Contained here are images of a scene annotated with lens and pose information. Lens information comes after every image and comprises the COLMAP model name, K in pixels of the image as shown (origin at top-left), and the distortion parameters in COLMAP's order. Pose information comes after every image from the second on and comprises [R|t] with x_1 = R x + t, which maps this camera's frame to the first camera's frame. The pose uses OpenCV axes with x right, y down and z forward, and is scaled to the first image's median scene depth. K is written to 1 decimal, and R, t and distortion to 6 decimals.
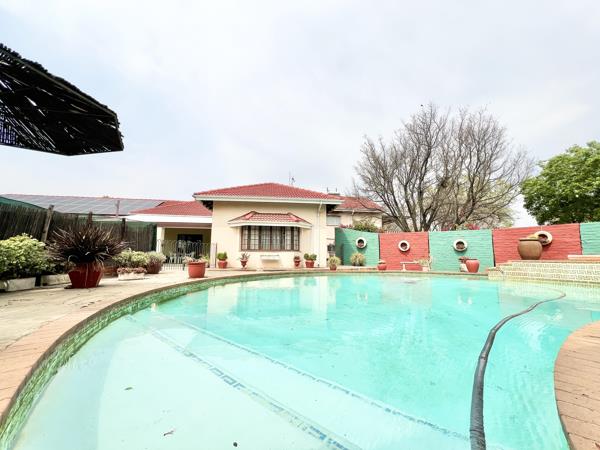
lens RADIAL K [[239.7, 0, 298.4], [0, 239.7, 223.3], [0, 0, 1]] dist [-0.000646, 0.000313]
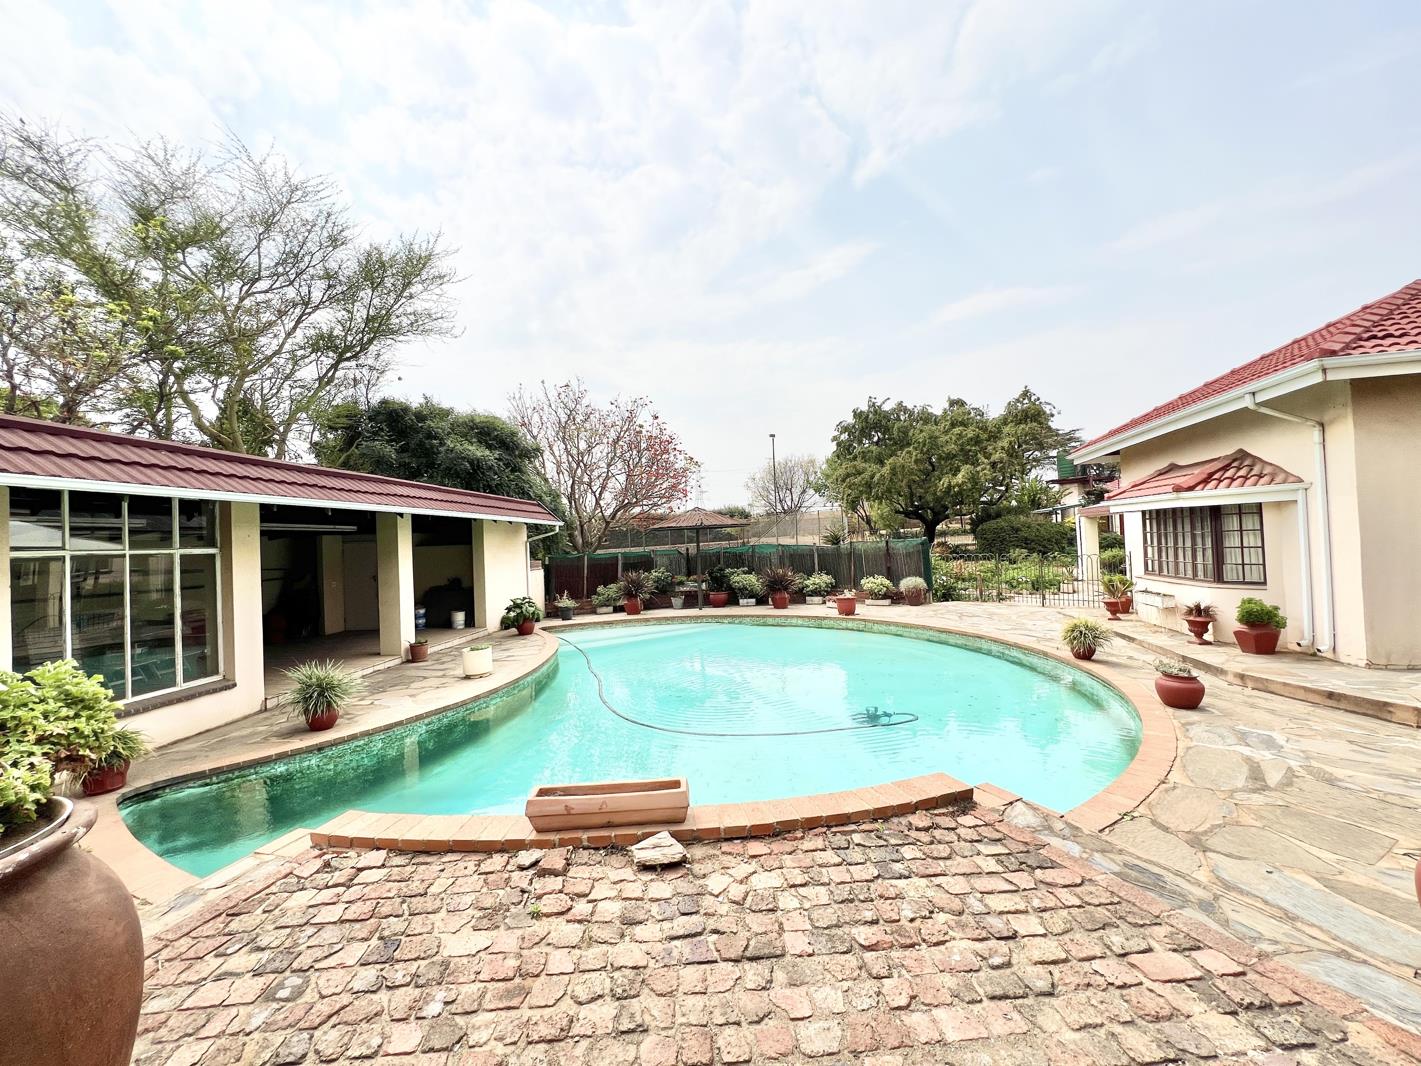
lens RADIAL K [[567.6, 0, 706.7], [0, 567.6, 529.0], [0, 0, 1]] dist [-0.000646, 0.000313]
pose [[-0.370679, -0.014162, -0.928653, 0.849034], [0.163352, 0.983303, -0.080199, -0.000894], [0.914283, -0.181425, -0.362176, 0.670458]]
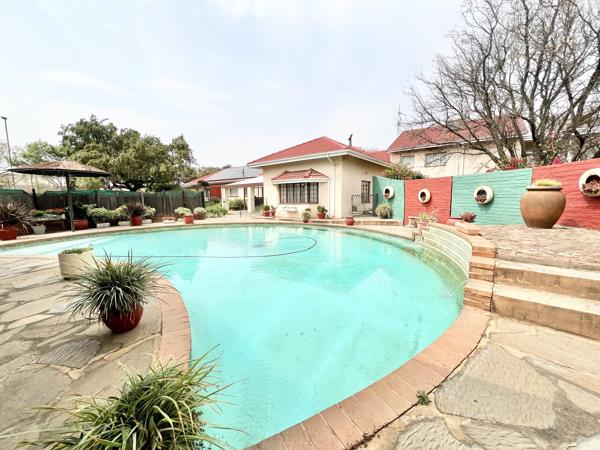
lens RADIAL K [[239.7, 0, 298.4], [0, 239.7, 223.3], [0, 0, 1]] dist [-0.000646, 0.000313]
pose [[0.713811, 0.055333, -0.698149, 0.725628], [0.113913, 0.974426, 0.193697, -0.019449], [0.691012, -0.217792, 0.689252, 0.154377]]
